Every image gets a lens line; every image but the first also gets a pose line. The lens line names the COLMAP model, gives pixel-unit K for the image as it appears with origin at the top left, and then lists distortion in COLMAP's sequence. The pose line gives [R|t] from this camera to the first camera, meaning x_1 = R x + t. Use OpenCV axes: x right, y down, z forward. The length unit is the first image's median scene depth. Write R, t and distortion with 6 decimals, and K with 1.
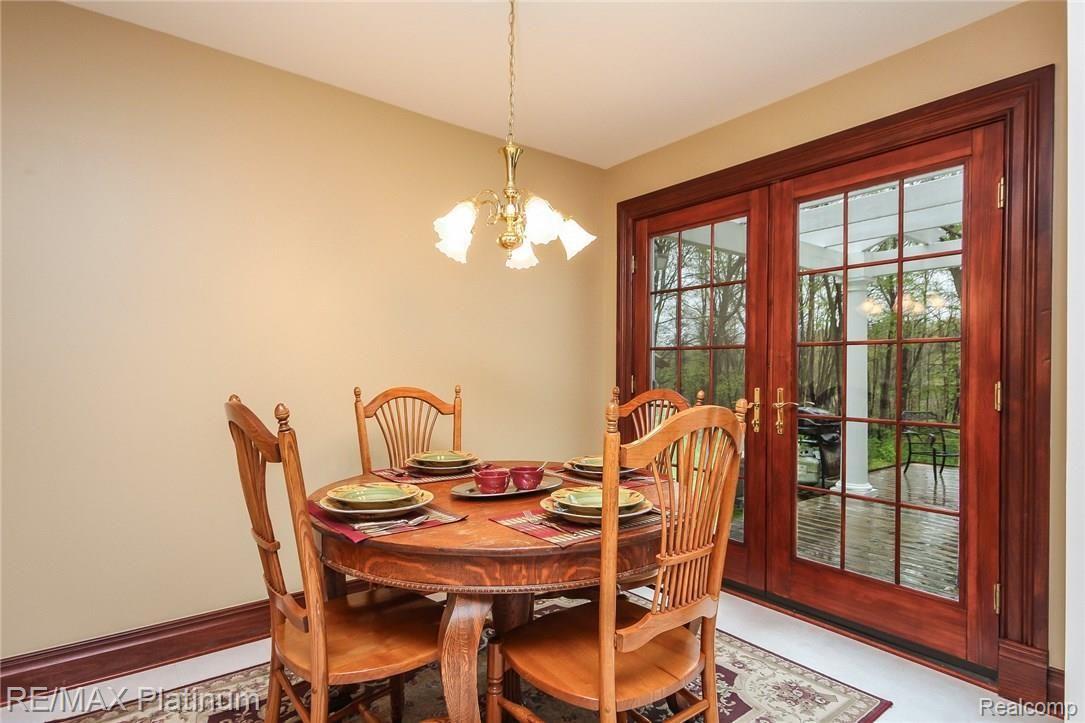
lens RADIAL K [[557.9, 0, 541.9], [0, 557.9, 371.6], [0, 0, 1]] dist [0.000188, -0.016381]
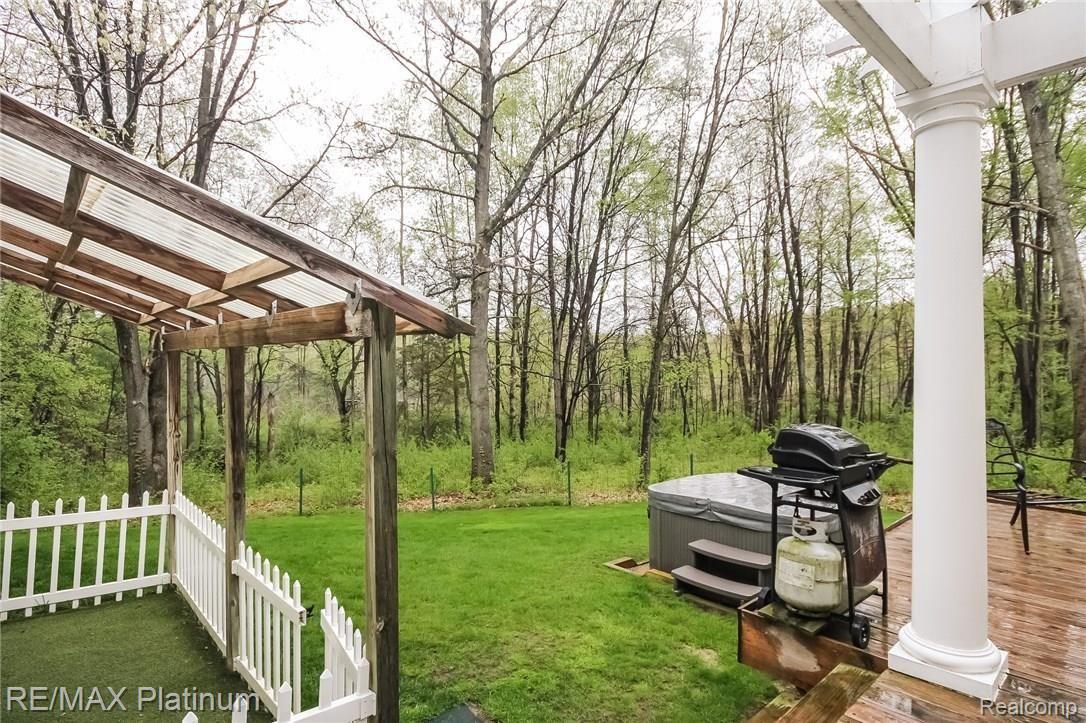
lens RADIAL K [[558.4, 0, 542.4], [0, 558.4, 371.6], [0, 0, 1]] dist [0.000188, -0.016381]
pose [[0.997053, -0.014419, 0.075348, 0.039163], [0.012941, 0.999715, 0.020067, 0.001691], [-0.075616, -0.019033, 0.996955, 0.097304]]
